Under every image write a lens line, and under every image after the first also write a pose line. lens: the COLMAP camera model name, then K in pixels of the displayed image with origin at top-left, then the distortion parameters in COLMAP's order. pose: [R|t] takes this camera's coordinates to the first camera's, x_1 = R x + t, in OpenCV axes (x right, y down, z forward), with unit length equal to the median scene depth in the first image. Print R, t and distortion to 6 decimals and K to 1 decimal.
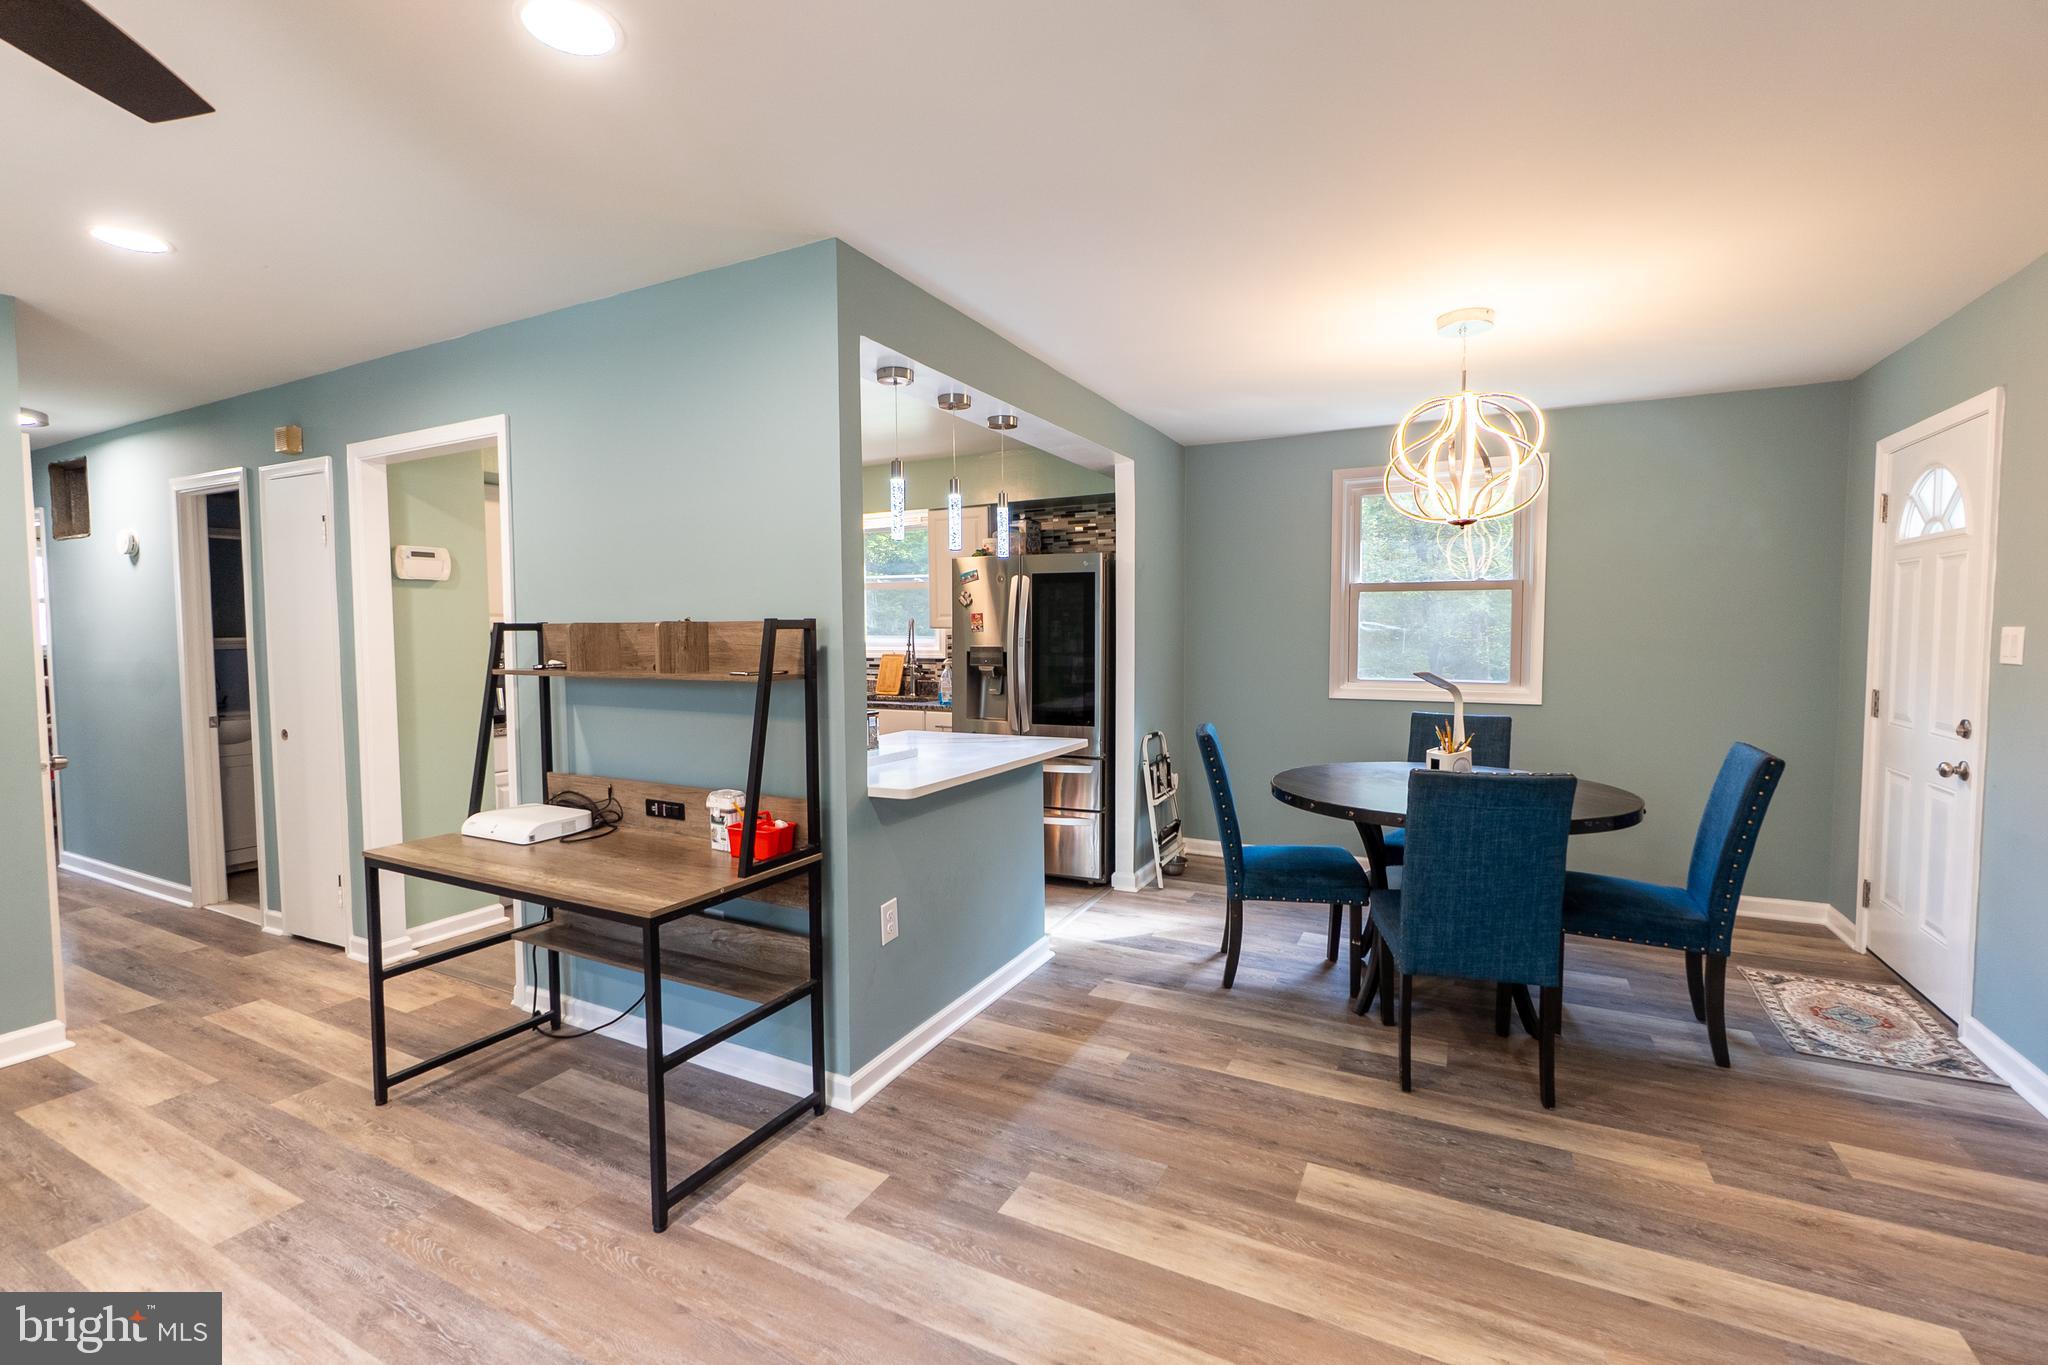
lens RADIAL K [[887.7, 0, 1020.1], [0, 887.7, 672.7], [0, 0, 1]] dist [-0.003211, 0.000577]
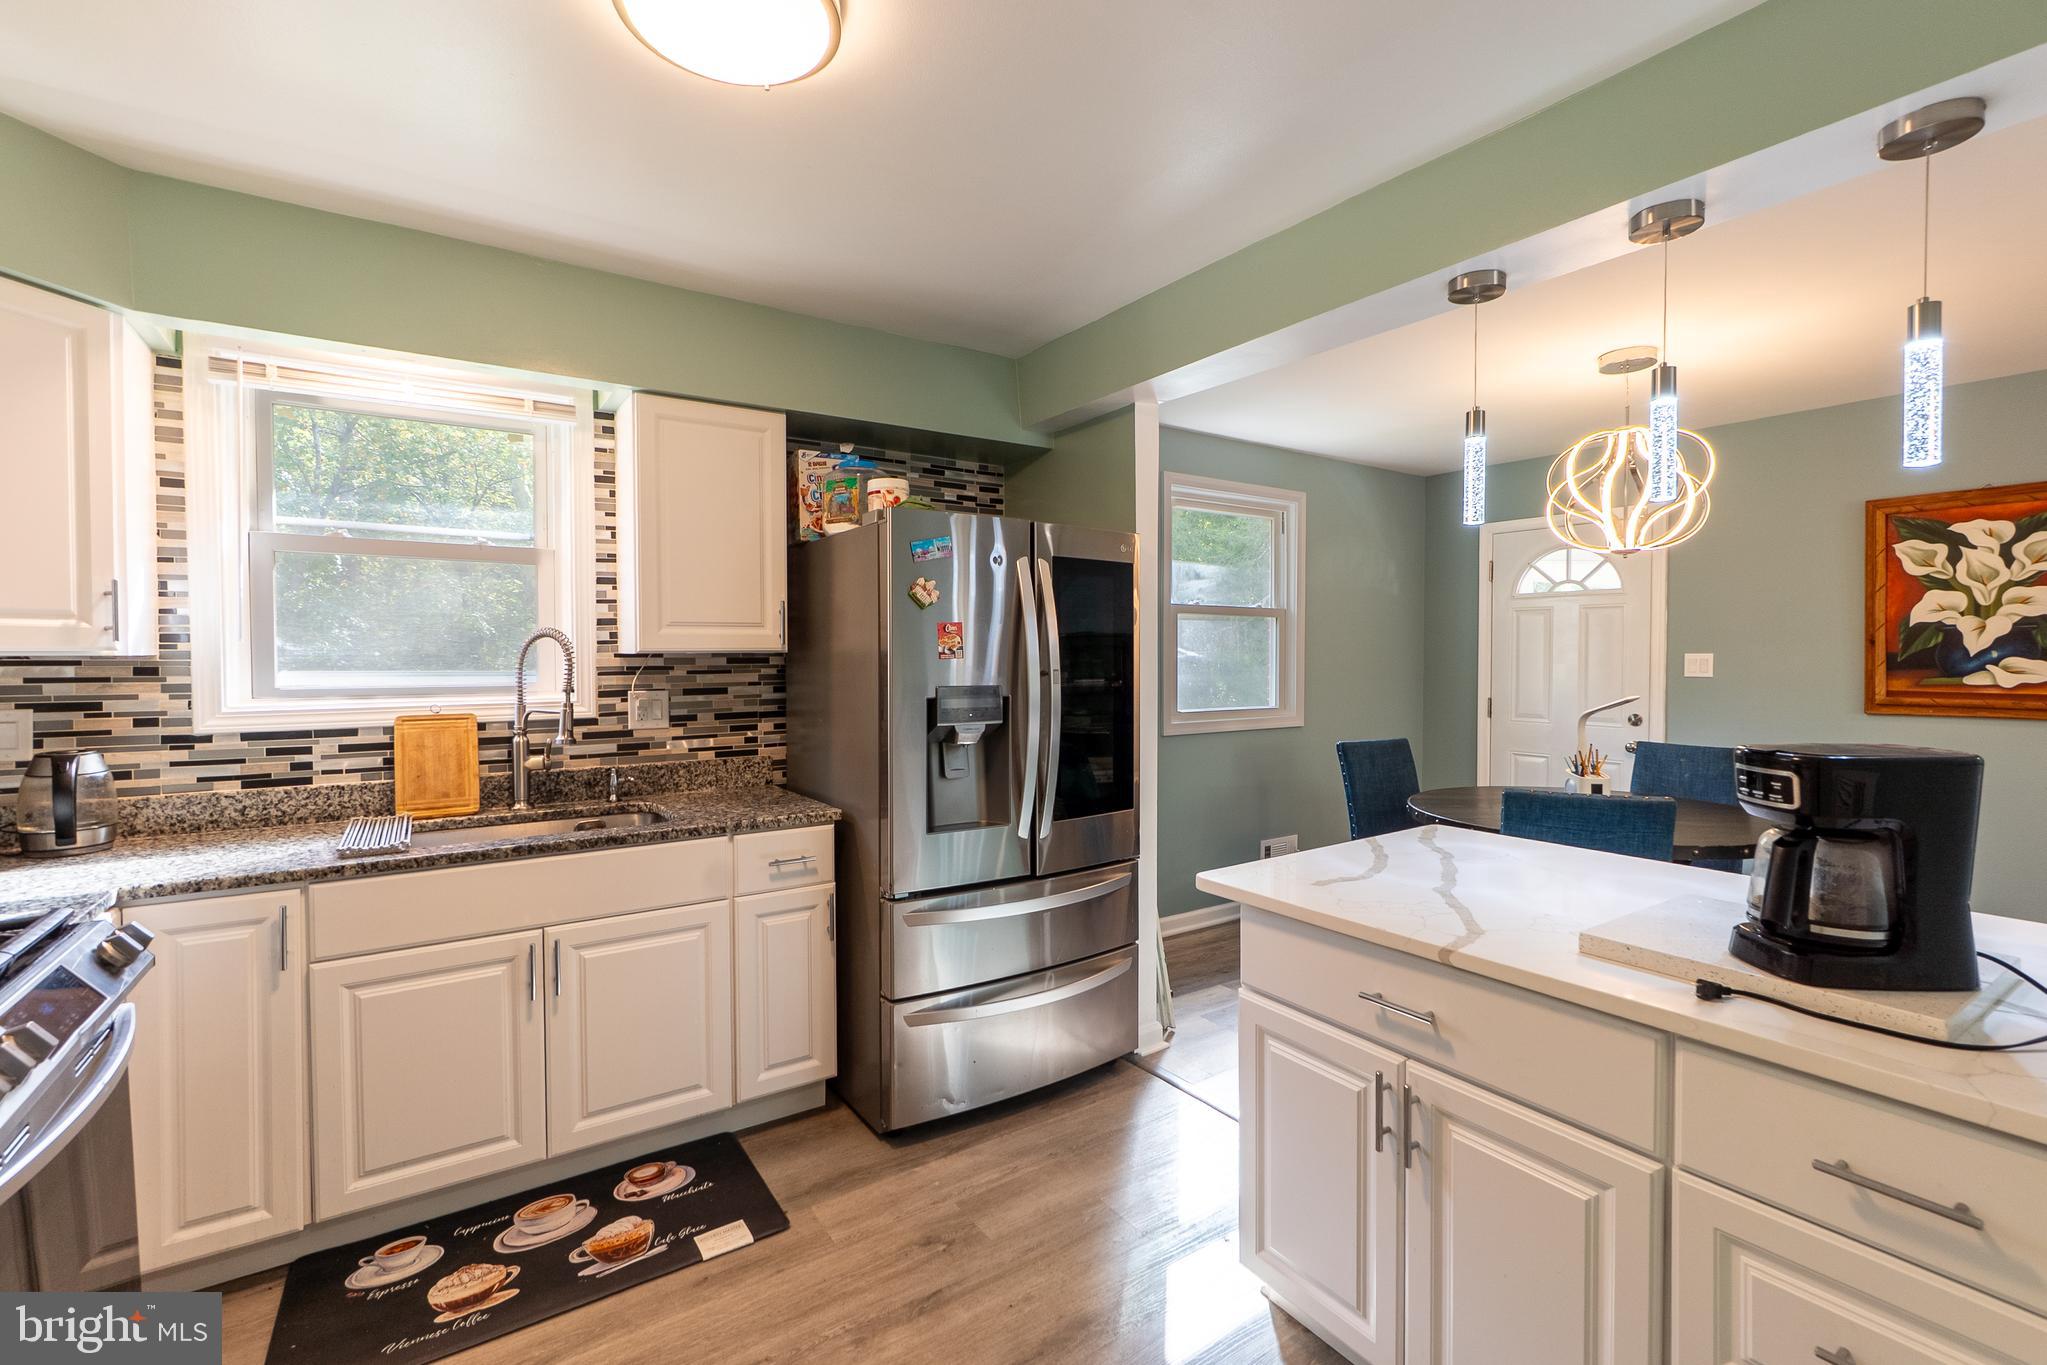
lens RADIAL K [[887.3, 0, 1019.6], [0, 887.3, 672.7], [0, 0, 1]] dist [-0.003211, 0.000577]
pose [[0.476941, -0.015494, 0.878799, -0.753880], [0.042809, 0.999067, -0.005620, -0.052572], [-0.877892, 0.040301, 0.477159, 1.138286]]
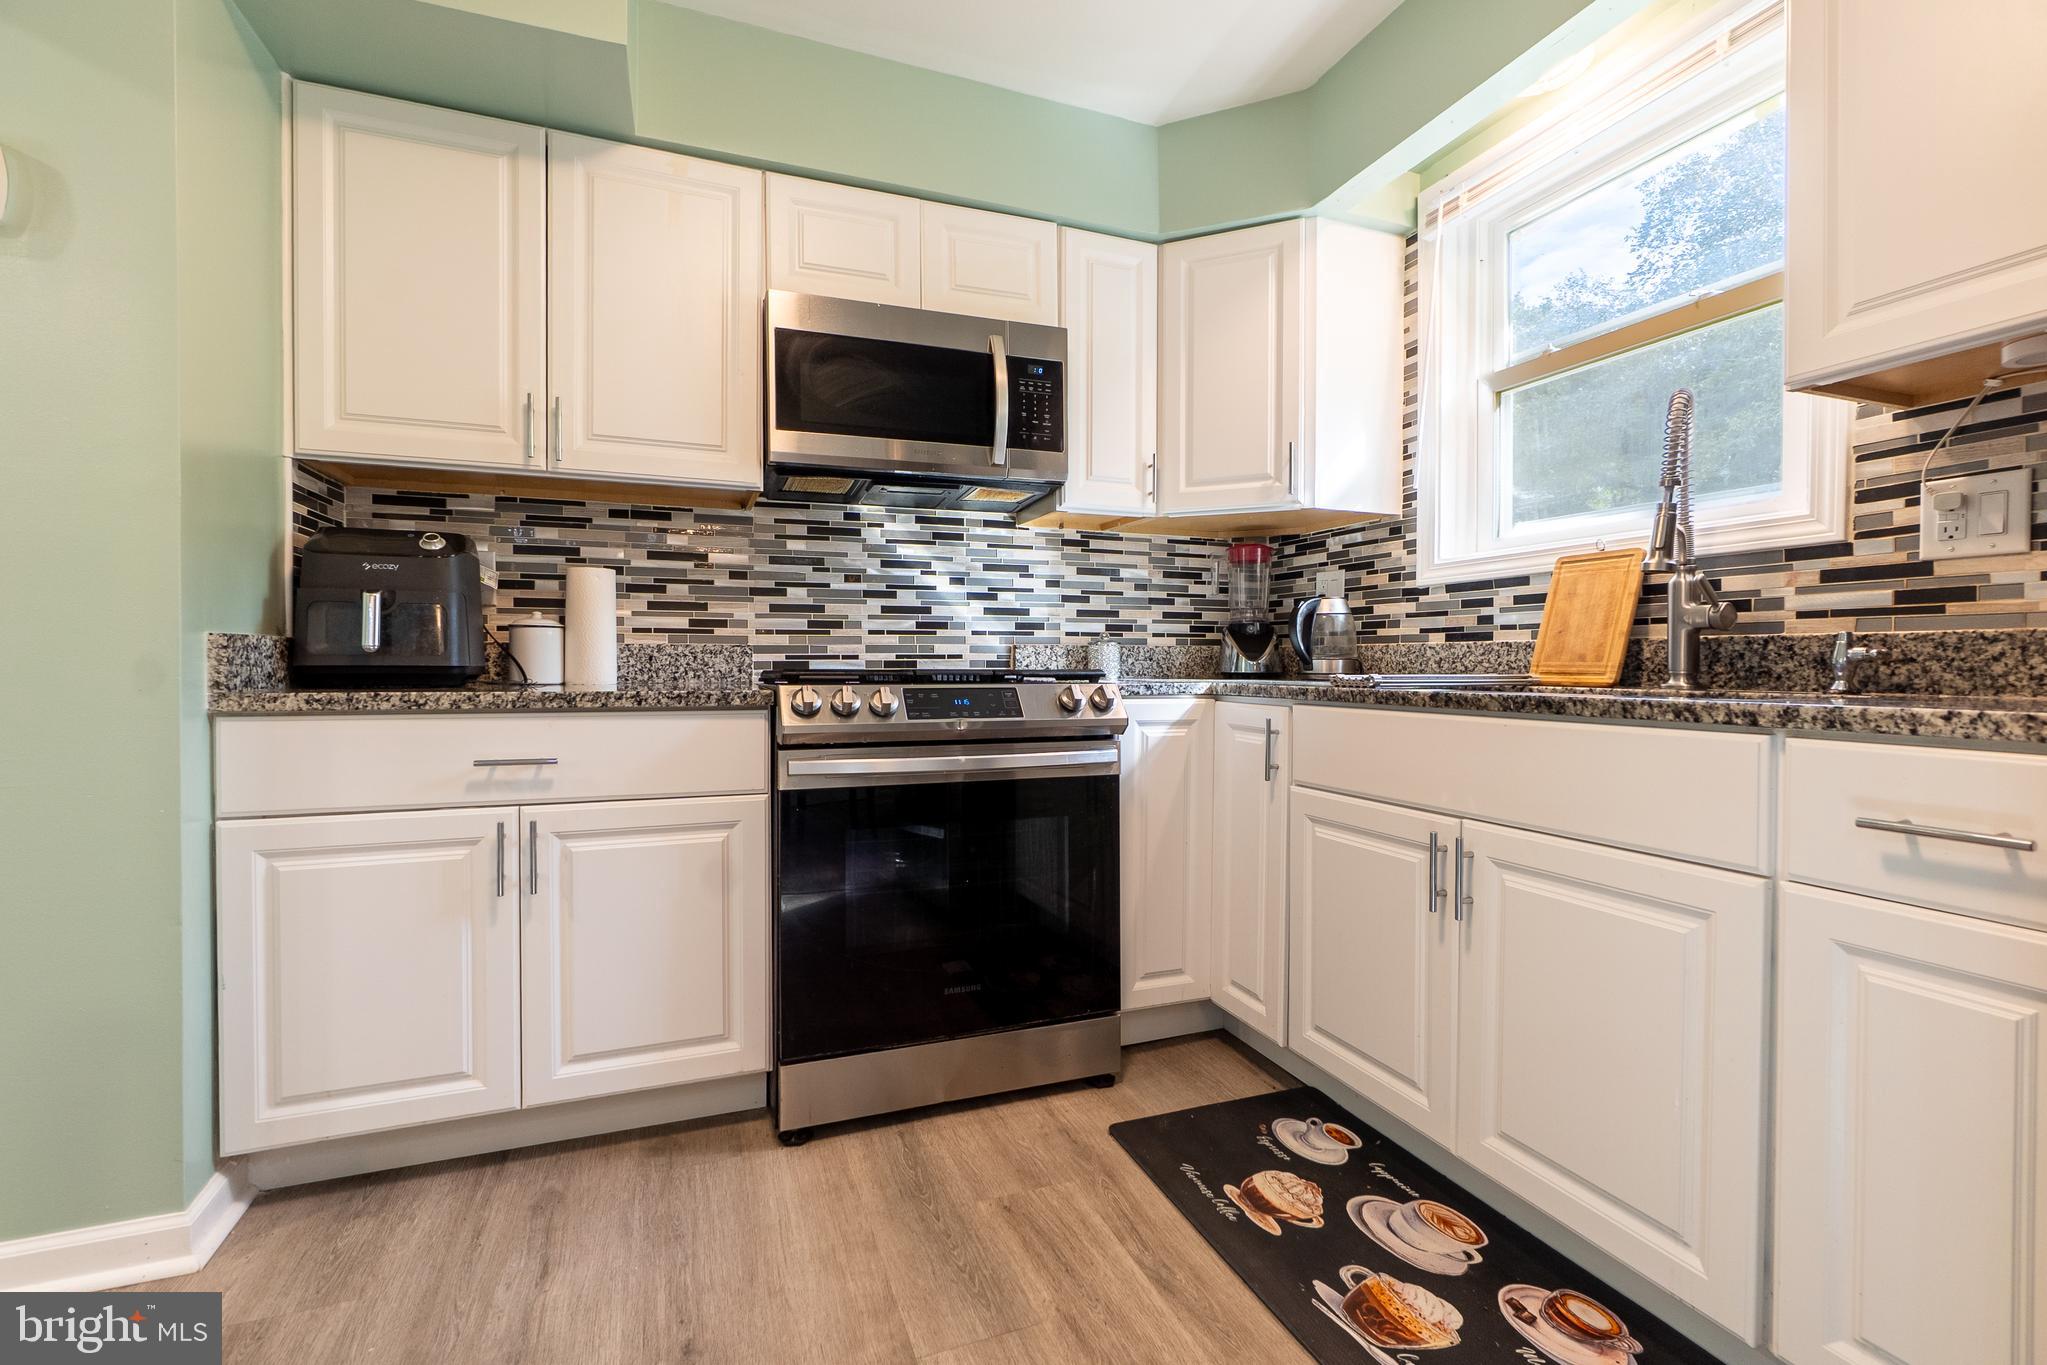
lens RADIAL K [[890.7, 0, 1021.8], [0, 890.7, 674.2], [0, 0, 1]] dist [-0.002242, 0.000298]
pose [[0.748399, 0.015674, -0.663063, -0.177156], [-0.039770, 0.998982, -0.021273, 0.071439], [0.662055, 0.042291, 0.748261, 1.290246]]
